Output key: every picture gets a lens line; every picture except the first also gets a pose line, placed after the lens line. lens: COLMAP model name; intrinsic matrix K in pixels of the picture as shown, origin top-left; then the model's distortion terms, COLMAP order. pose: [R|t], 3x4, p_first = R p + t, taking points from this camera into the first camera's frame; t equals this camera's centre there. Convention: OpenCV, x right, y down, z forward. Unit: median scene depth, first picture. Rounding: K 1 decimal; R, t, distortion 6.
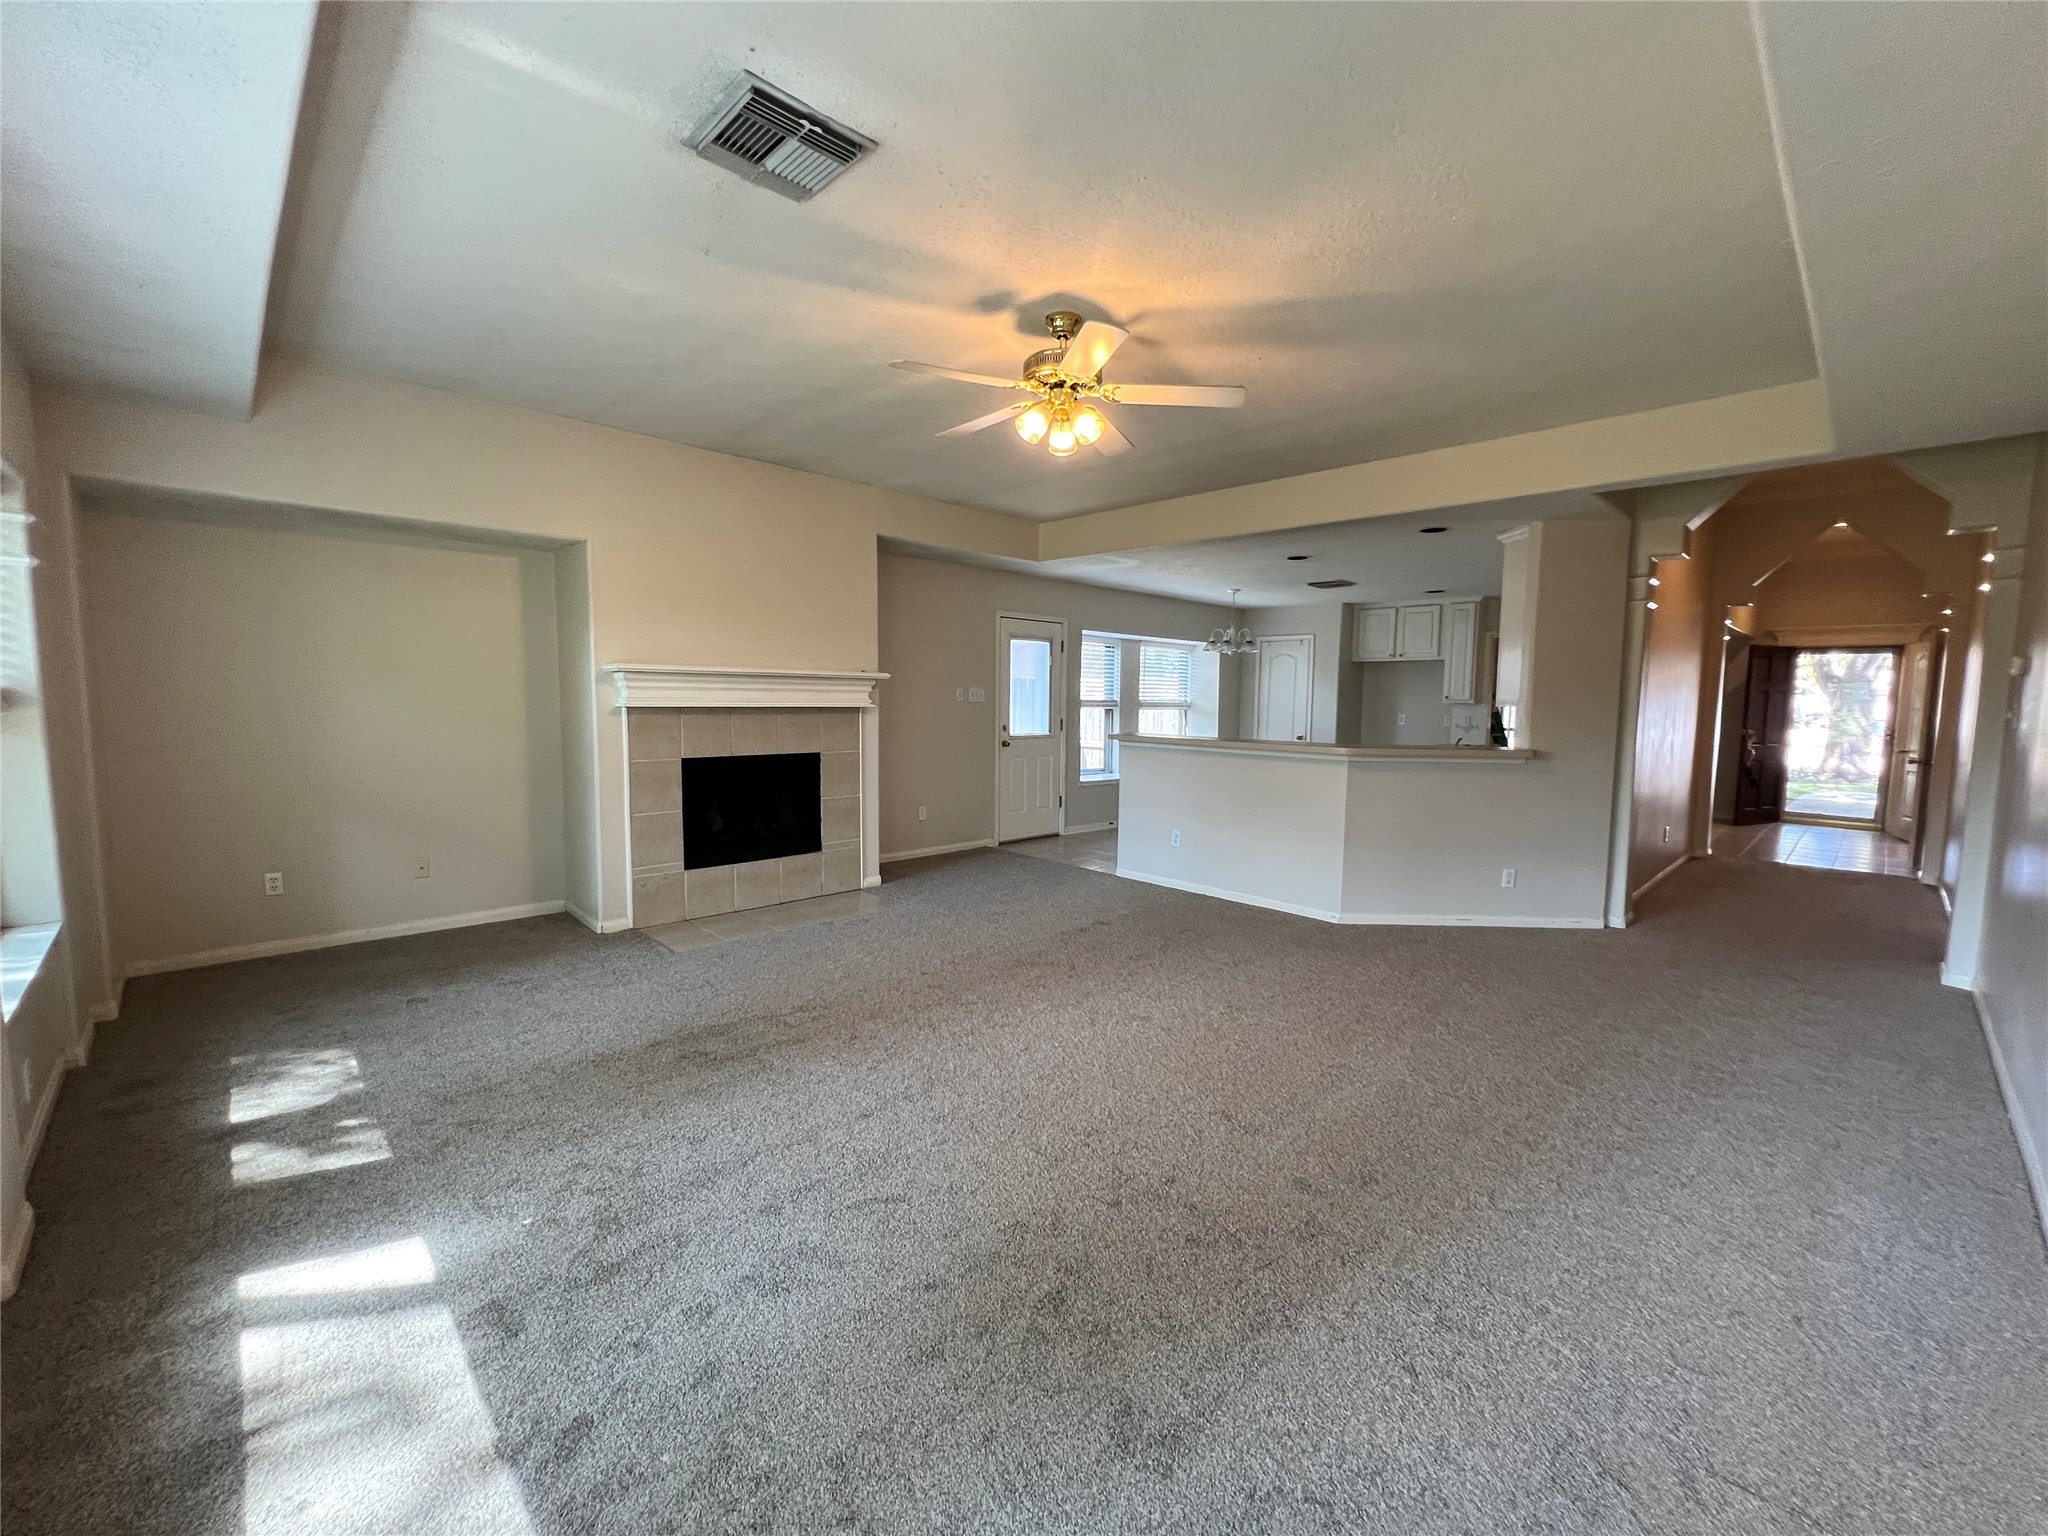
lens RADIAL K [[830.2, 0, 1024.0], [0, 830.2, 768.0], [0, 0, 1]] dist [-0.003461, -0.000511]
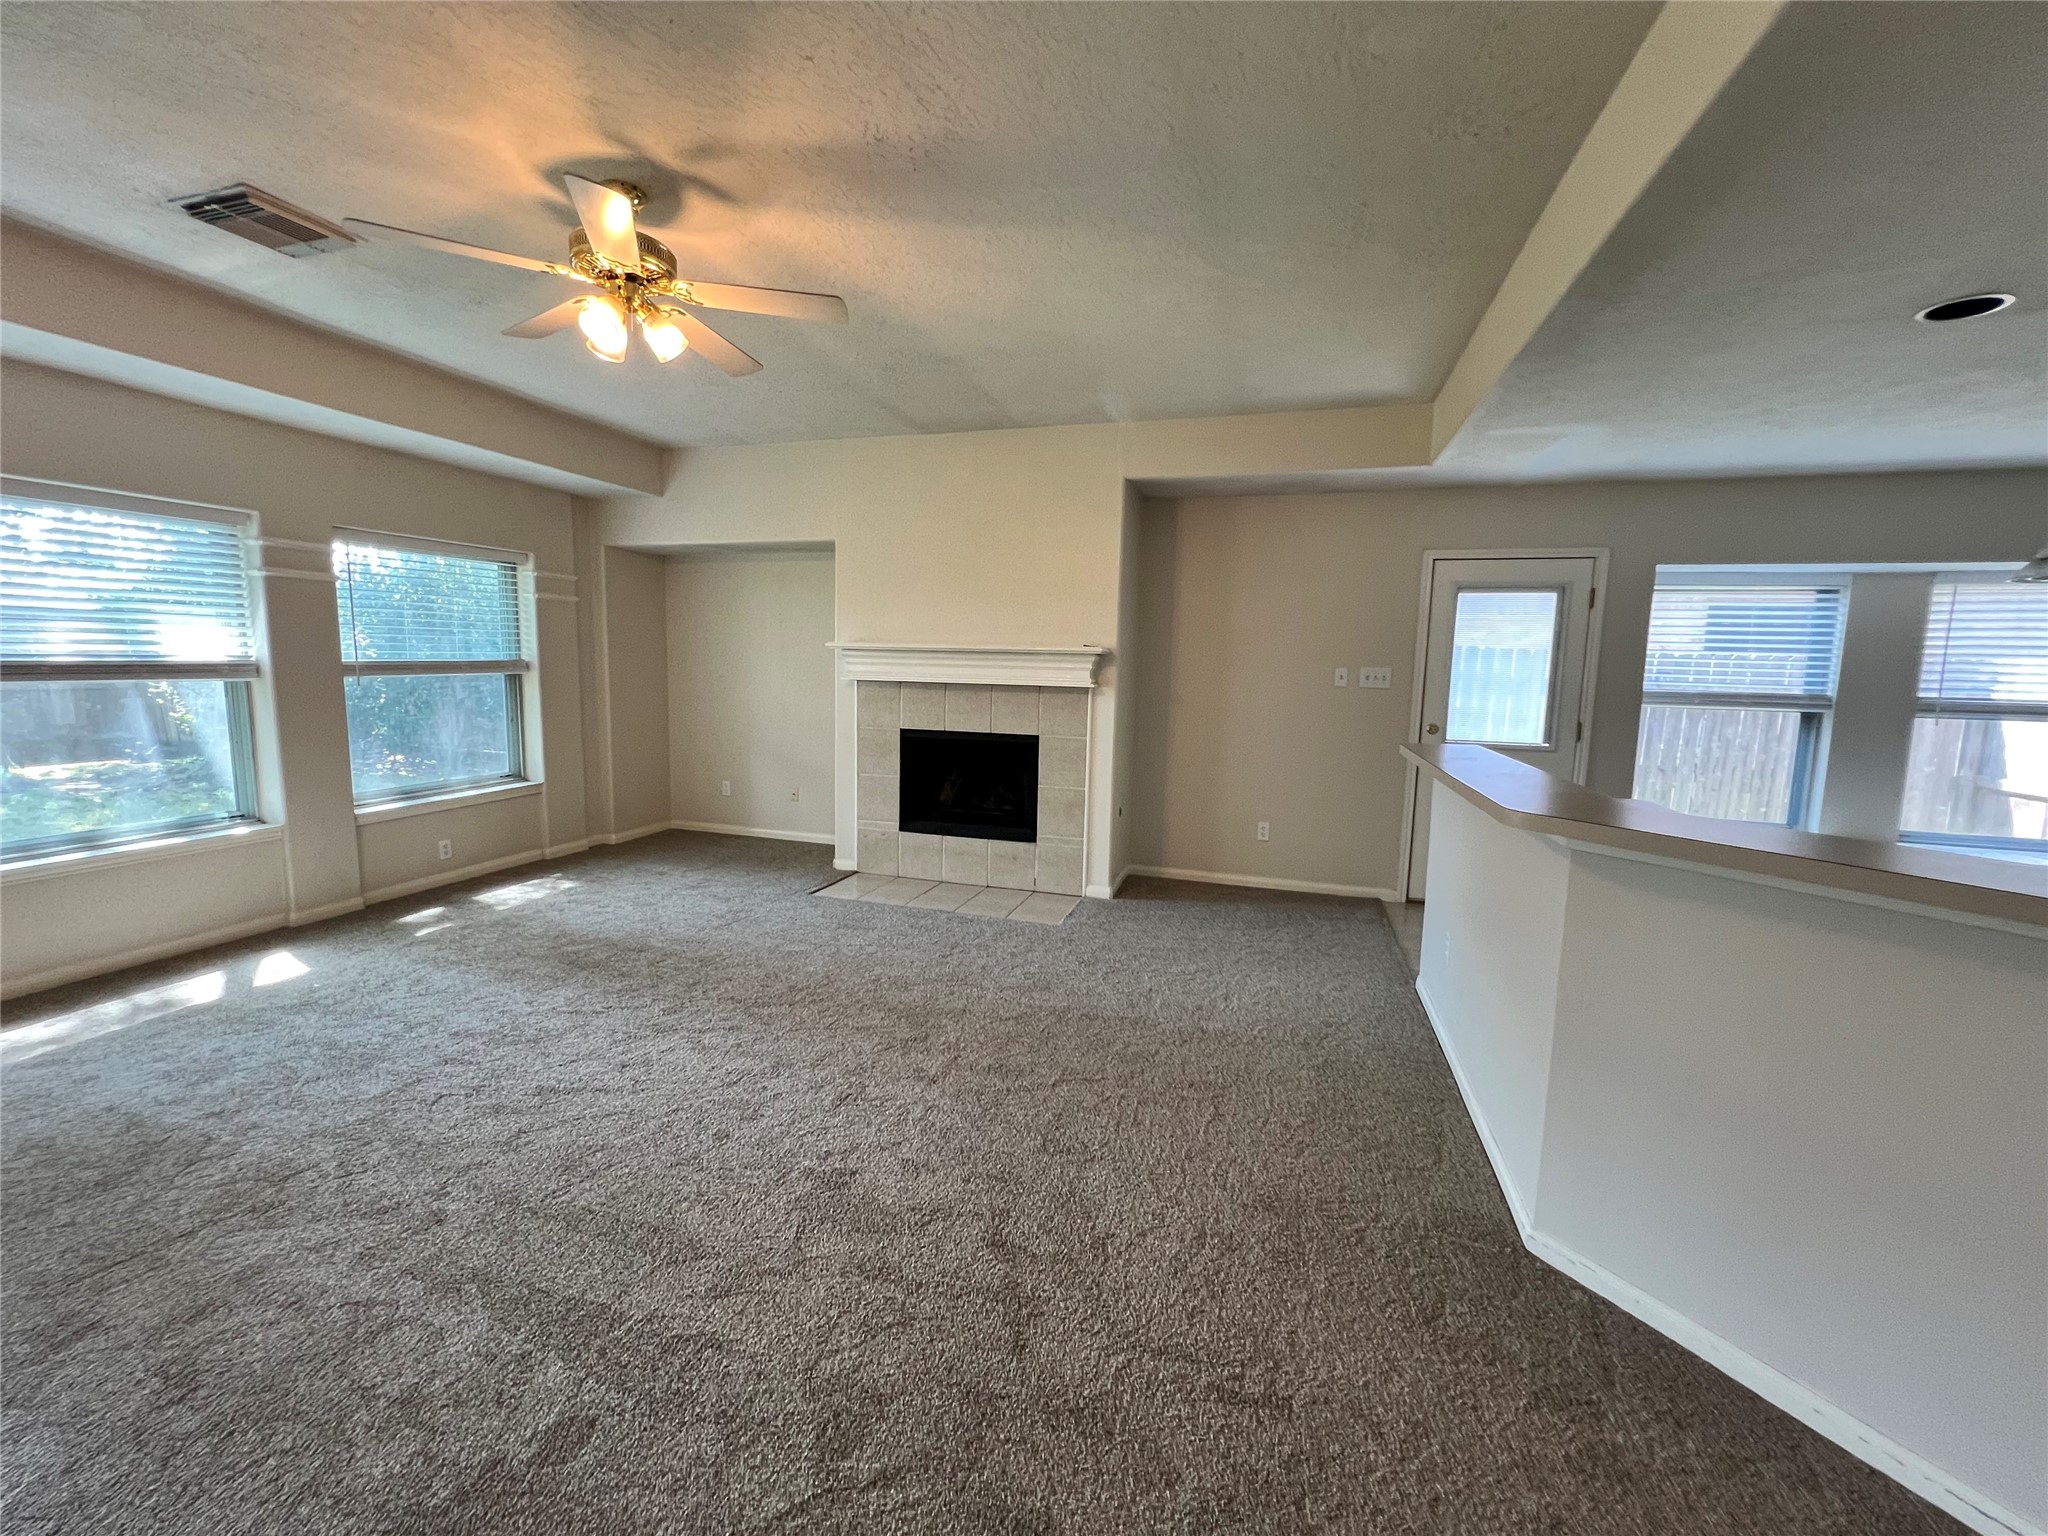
lens RADIAL K [[830.2, 0, 1024.0], [0, 830.2, 768.0], [0, 0, 1]] dist [-0.003461, -0.000511]
pose [[0.477321, 0.098988, -0.873136, 0.540209], [-0.093896, 0.993691, 0.061325, -0.036690], [0.873698, 0.052713, 0.483604, 0.537961]]
